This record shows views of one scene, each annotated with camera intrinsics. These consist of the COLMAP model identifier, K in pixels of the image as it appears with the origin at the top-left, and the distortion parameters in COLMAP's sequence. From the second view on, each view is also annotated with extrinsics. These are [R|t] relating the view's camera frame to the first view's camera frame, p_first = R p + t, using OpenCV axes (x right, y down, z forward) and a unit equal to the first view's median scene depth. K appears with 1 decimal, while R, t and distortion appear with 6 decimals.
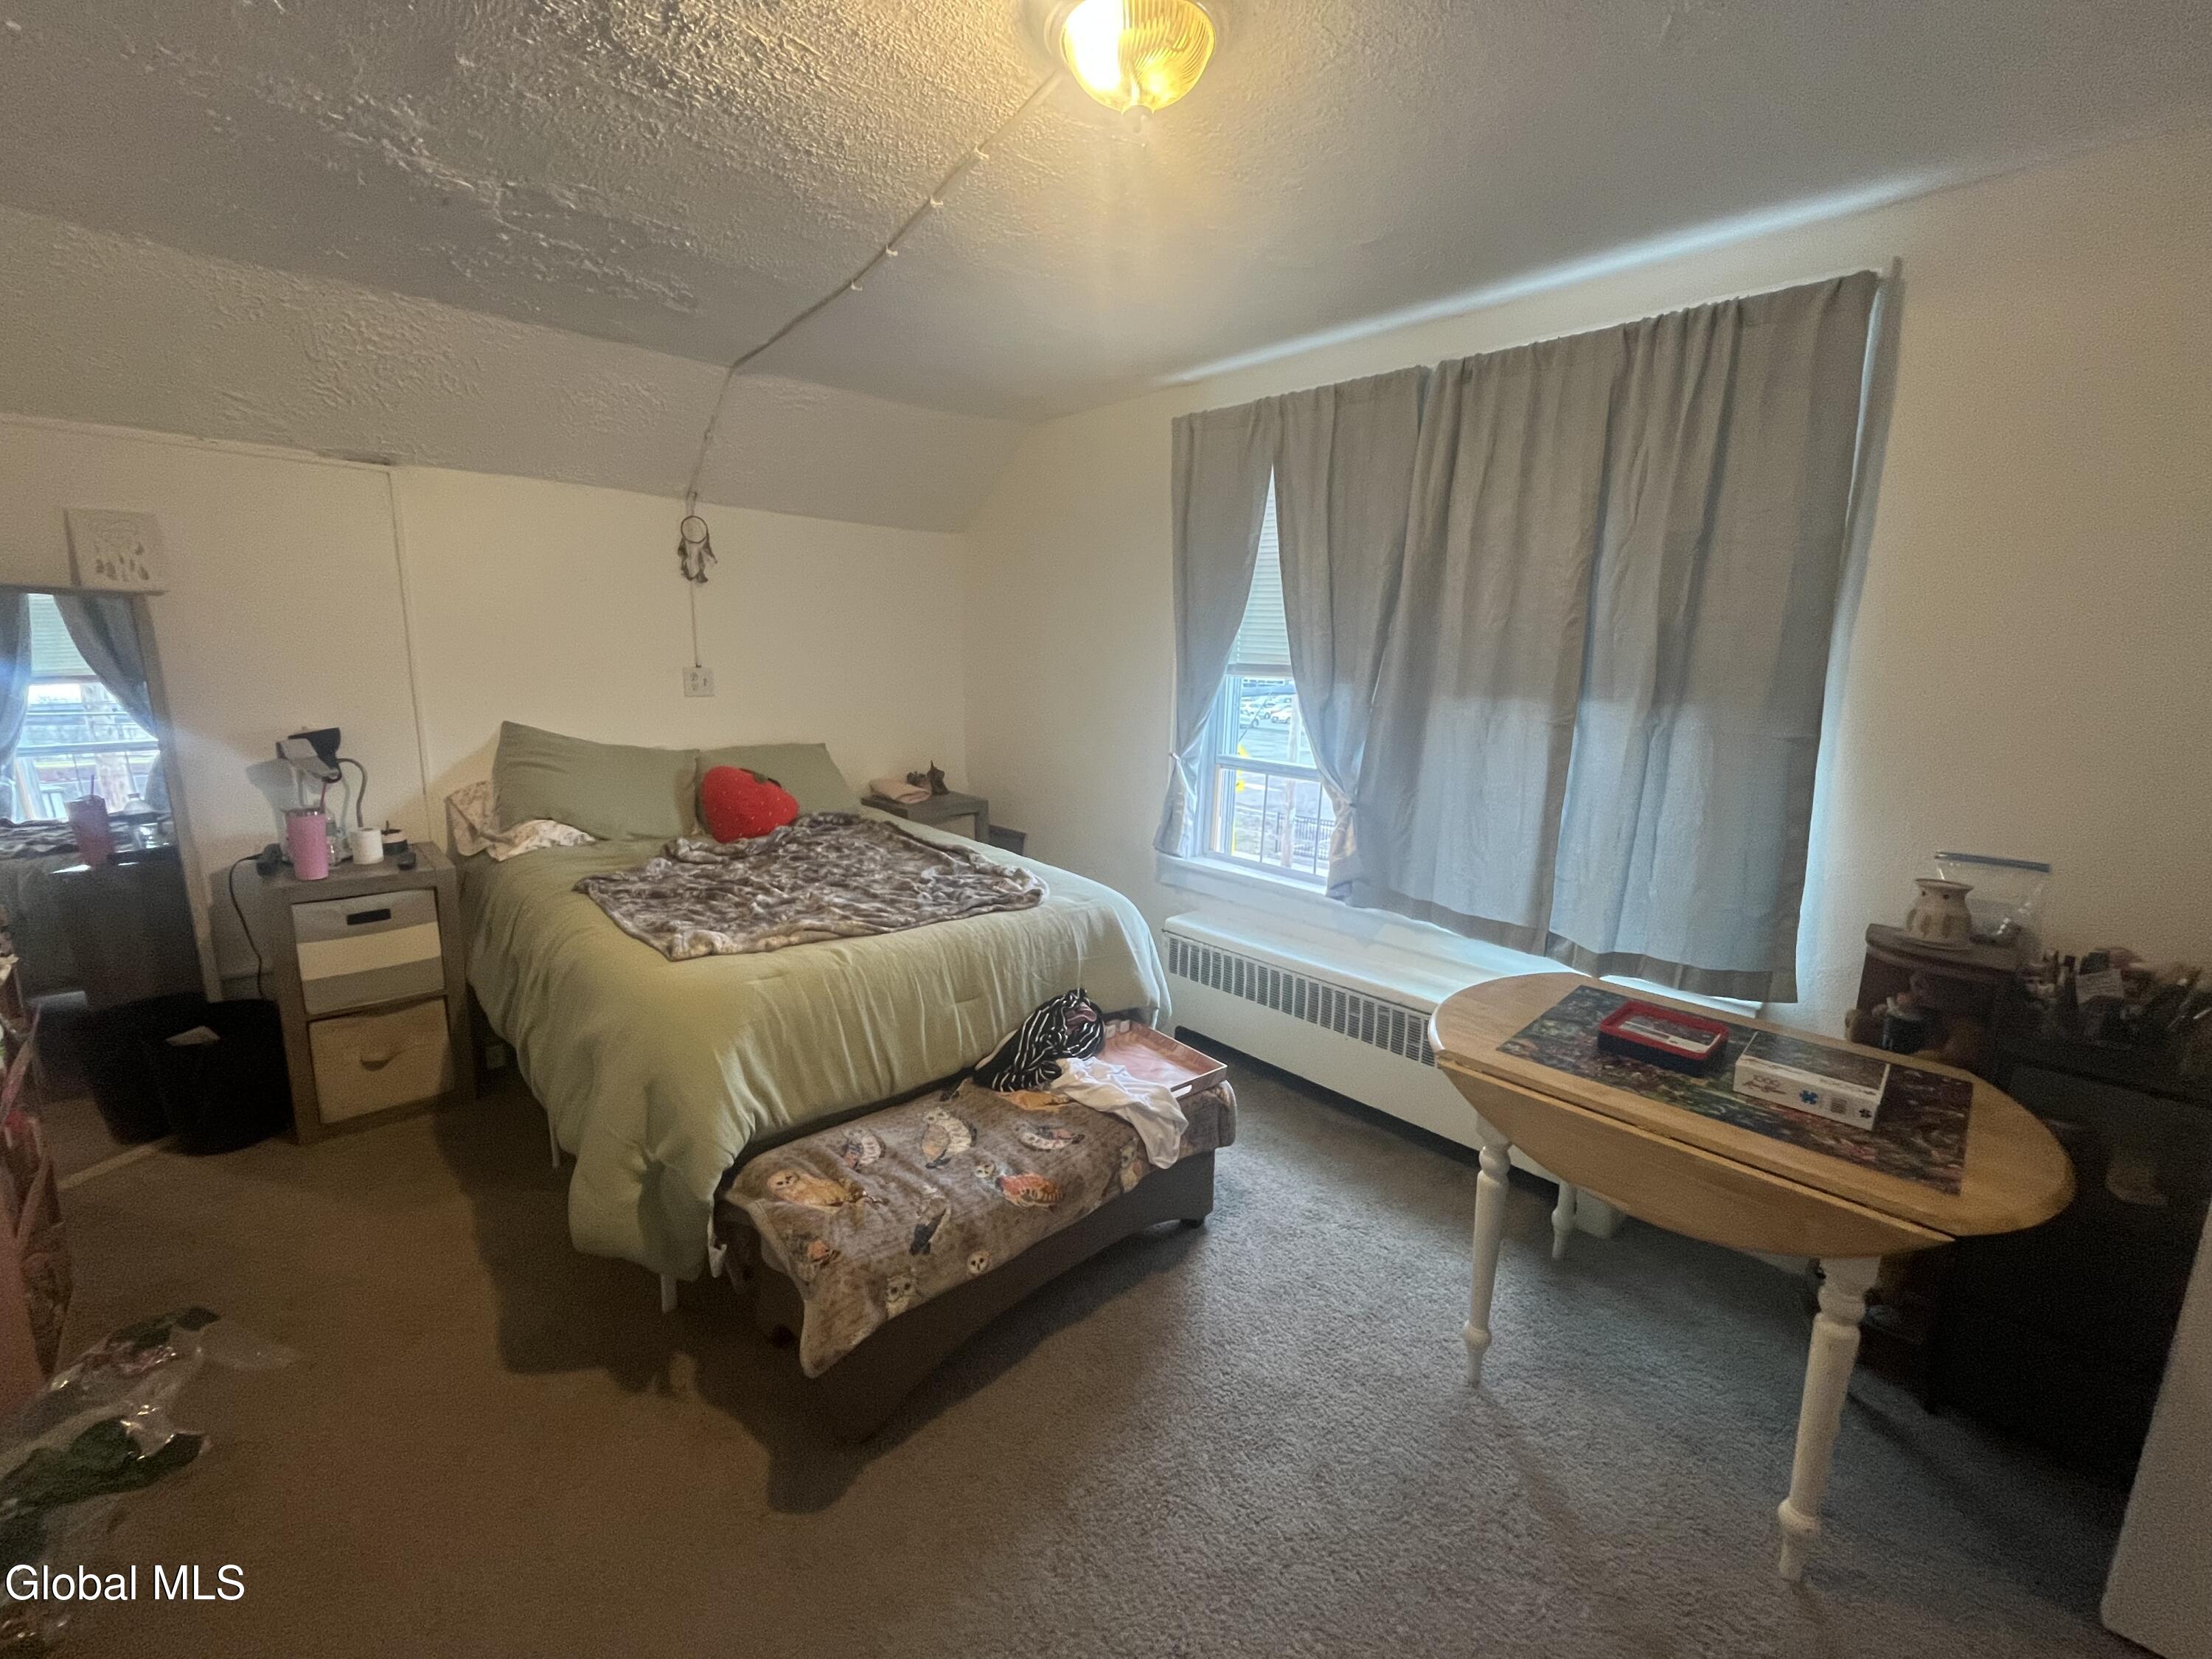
lens RADIAL K [[900.5, 0, 1111.6], [0, 900.5, 828.3], [0, 0, 1]] dist [-0.003309, -0.000098]
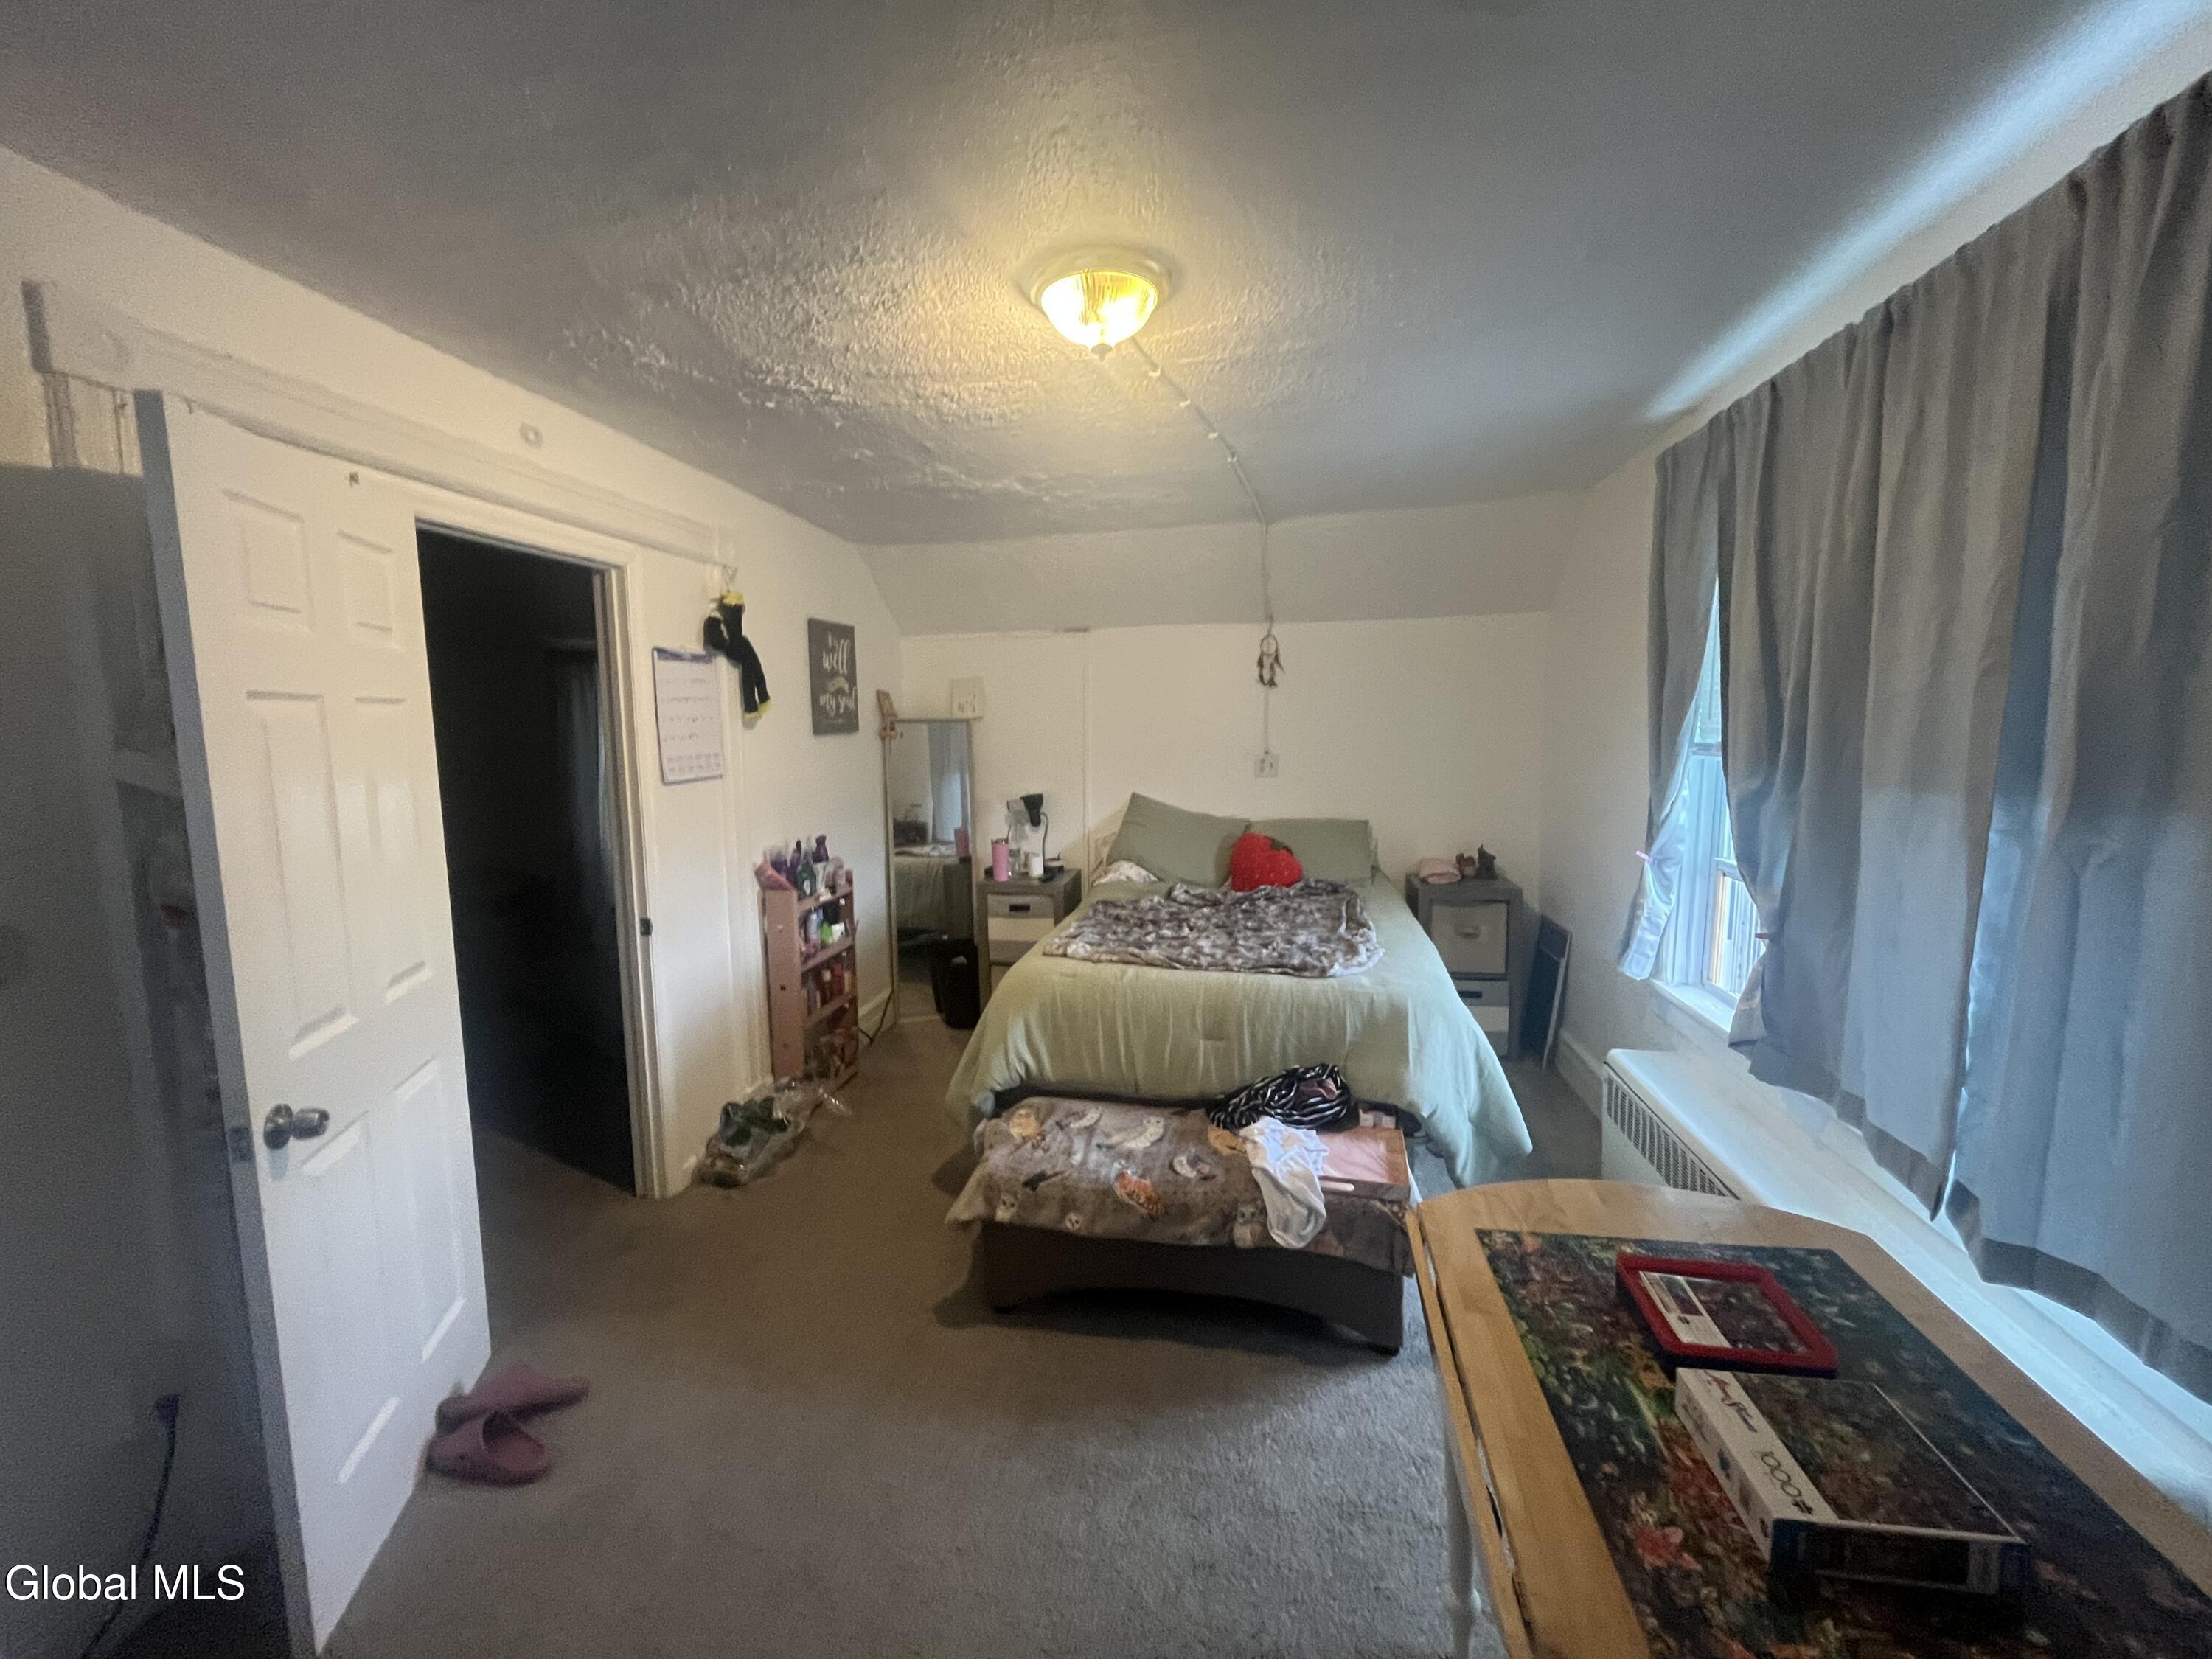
lens RADIAL K [[900.5, 0, 1105.5], [0, 900.5, 824.8], [0, 0, 1]] dist [-0.003309, -0.000098]
pose [[0.572502, 0.053602, -0.818149, 0.702852], [-0.127059, 0.991606, -0.023944, -0.038510], [0.809998, 0.117661, 0.574507, 0.191215]]
